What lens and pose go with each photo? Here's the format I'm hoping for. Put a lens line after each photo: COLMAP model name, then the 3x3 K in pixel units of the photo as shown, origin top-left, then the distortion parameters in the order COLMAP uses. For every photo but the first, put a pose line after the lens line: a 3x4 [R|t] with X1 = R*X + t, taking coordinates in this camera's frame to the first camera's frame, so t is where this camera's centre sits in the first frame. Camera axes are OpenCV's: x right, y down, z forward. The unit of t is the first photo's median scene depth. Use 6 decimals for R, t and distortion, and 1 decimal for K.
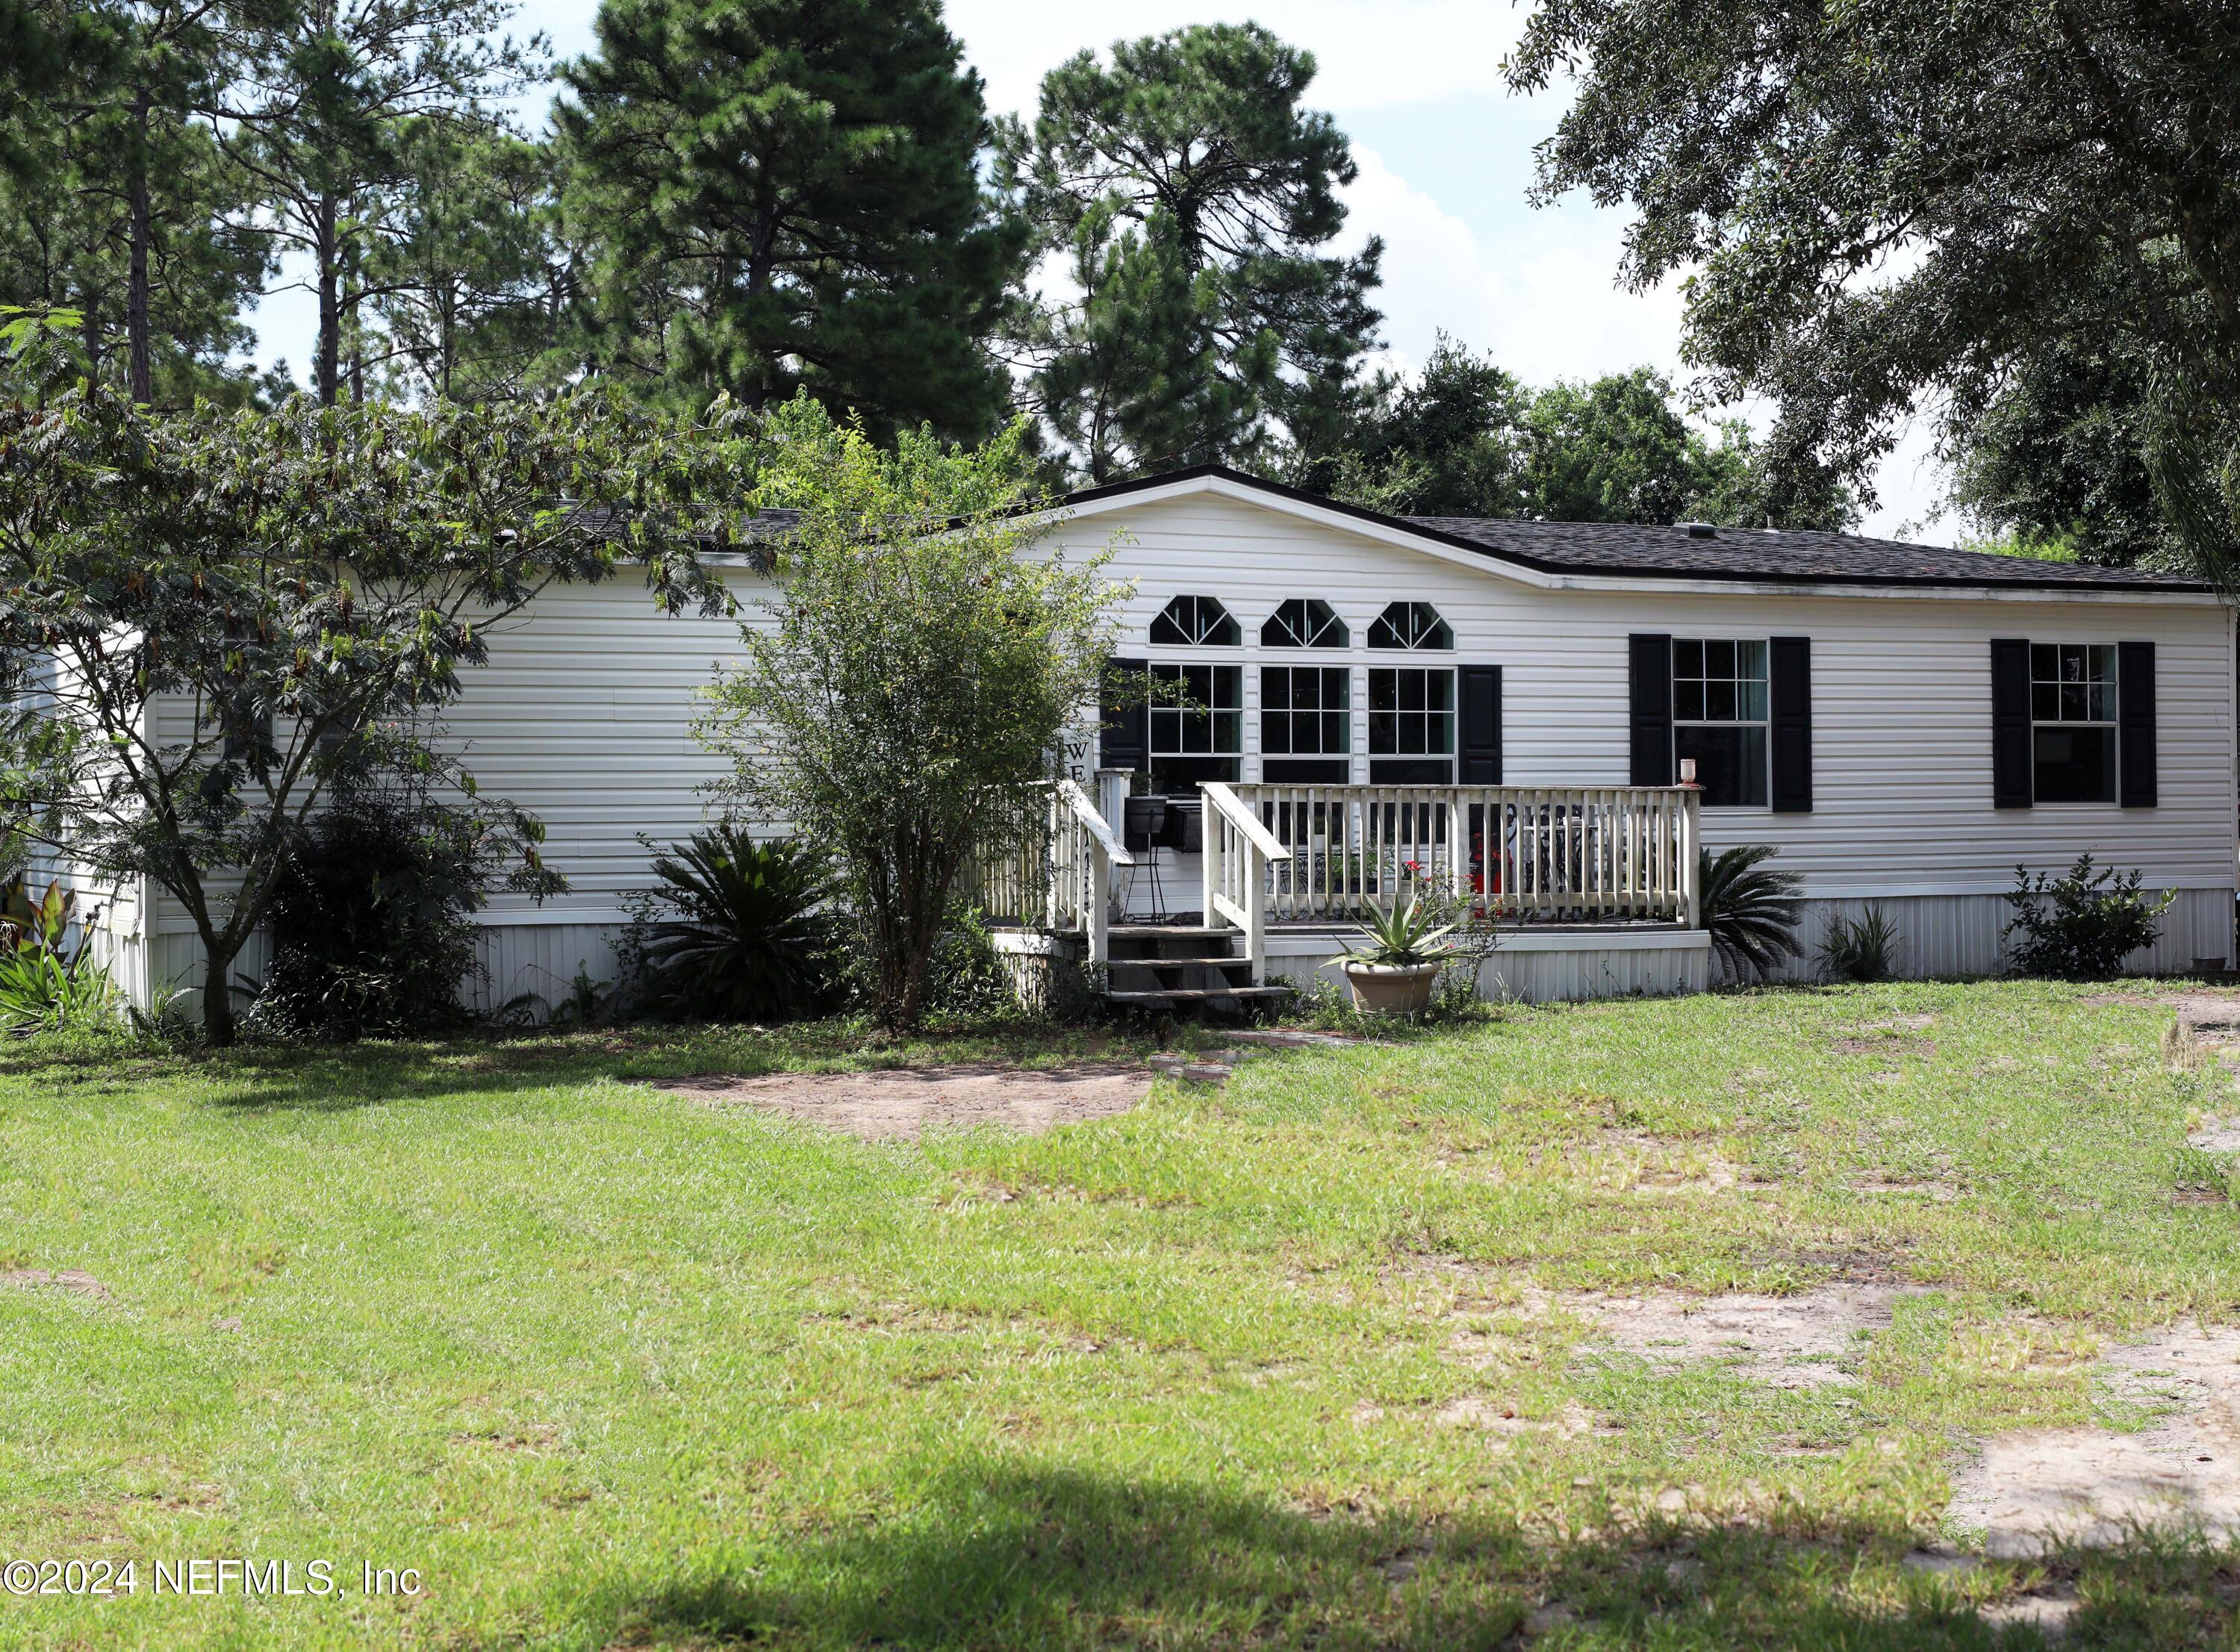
lens RADIAL K [[3299.2, 0, 1121.4], [0, 3299.2, 823.5], [0, 0, 1]] dist [0.017622, 0.000000]
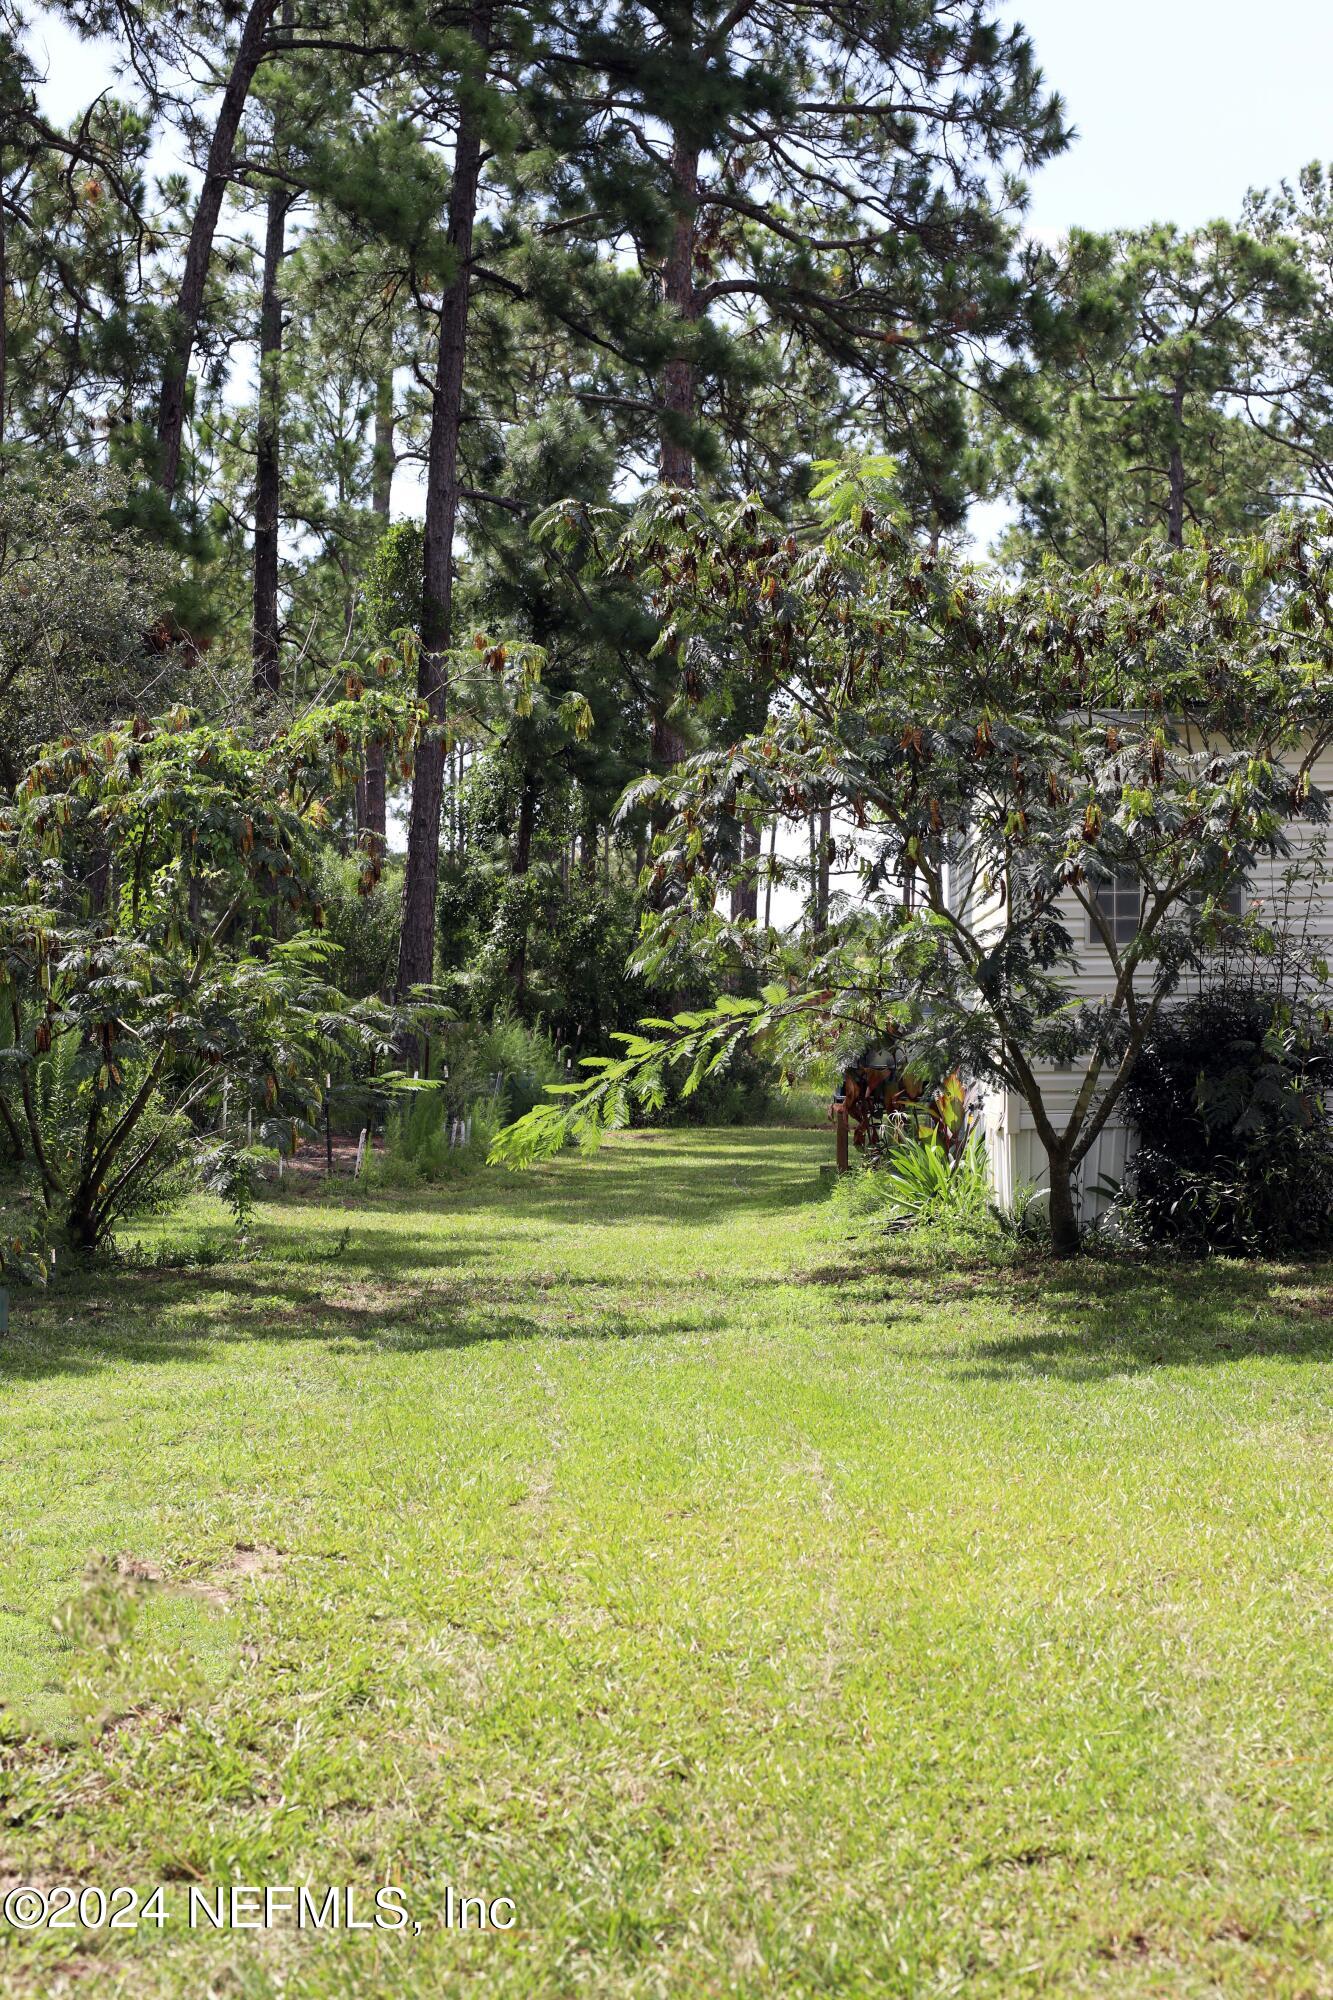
lens RADIAL K [[2776.0, 0, 678.5], [0, 2776.0, 990.8], [0, 0, 1]] dist [0.023632, 0.000000]
pose [[0.888326, -0.001203, -0.459211, -0.014810], [-0.001455, 0.999984, -0.005434, -0.001761], [0.459210, 0.005496, 0.888311, 0.273481]]
